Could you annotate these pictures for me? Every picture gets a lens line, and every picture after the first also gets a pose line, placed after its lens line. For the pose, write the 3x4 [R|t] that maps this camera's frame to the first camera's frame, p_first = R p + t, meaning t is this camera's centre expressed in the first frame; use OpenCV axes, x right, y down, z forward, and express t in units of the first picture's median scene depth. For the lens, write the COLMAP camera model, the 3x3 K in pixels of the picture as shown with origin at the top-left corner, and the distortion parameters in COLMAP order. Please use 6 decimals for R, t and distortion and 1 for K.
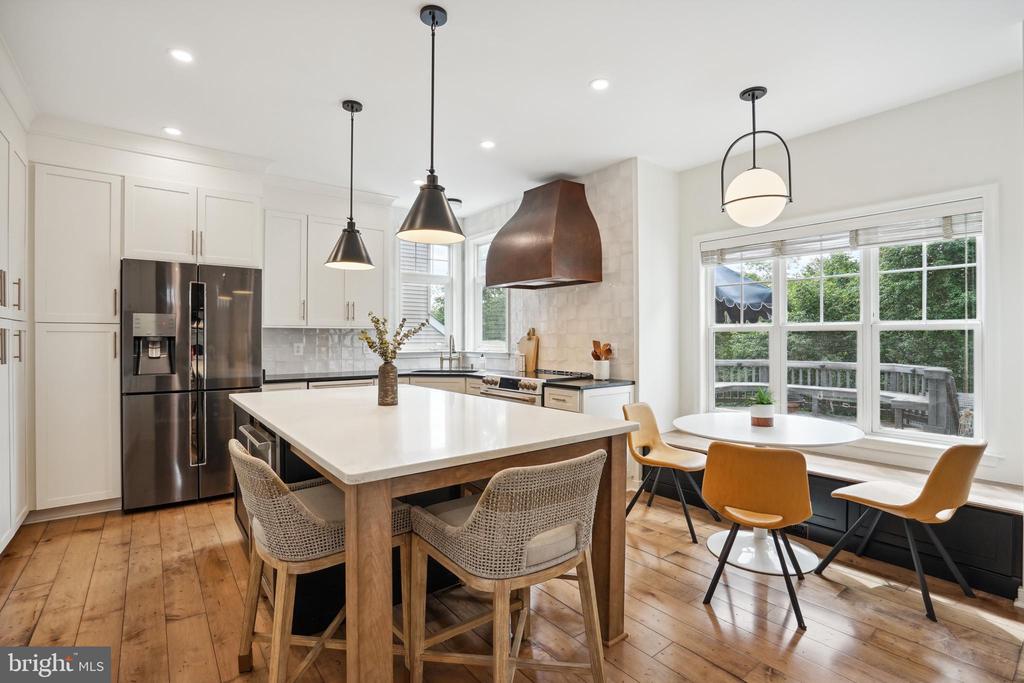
lens RADIAL K [[478.9, 0, 507.3], [0, 478.9, 340.0], [0, 0, 1]] dist [-0.048672, 0.015873]
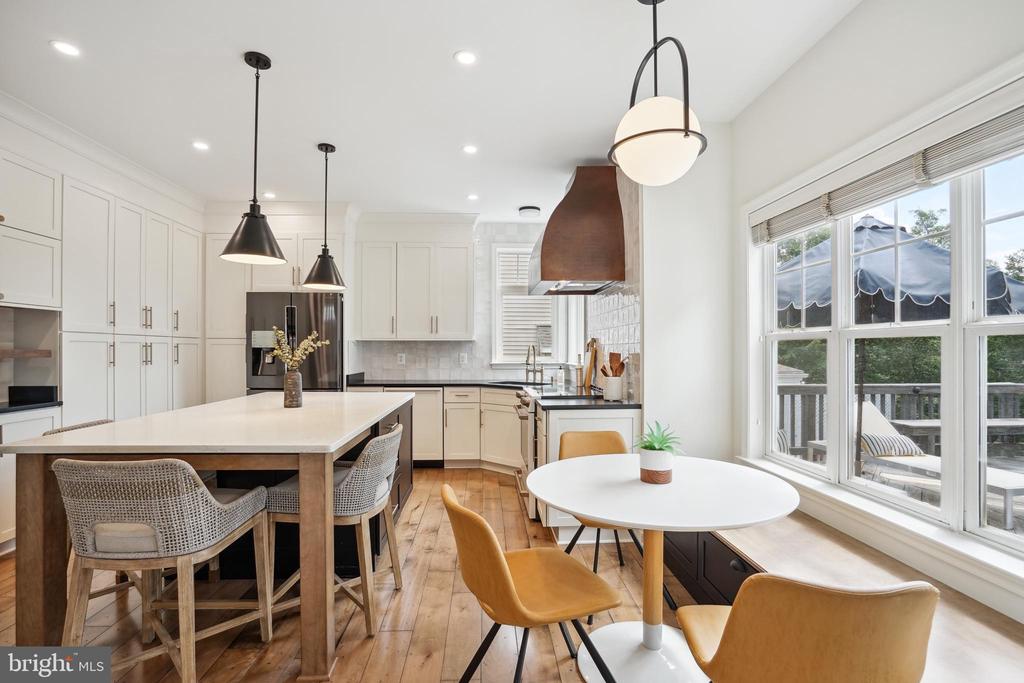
lens RADIAL K [[478.9, 0, 508.0], [0, 478.9, 350.4], [0, 0, 1]] dist [-0.048672, 0.015873]
pose [[0.824897, 0.002705, -0.565277, 0.513541], [-0.004042, 0.999991, -0.001113, -0.000815], [0.565269, 0.003203, 0.824900, 0.223914]]
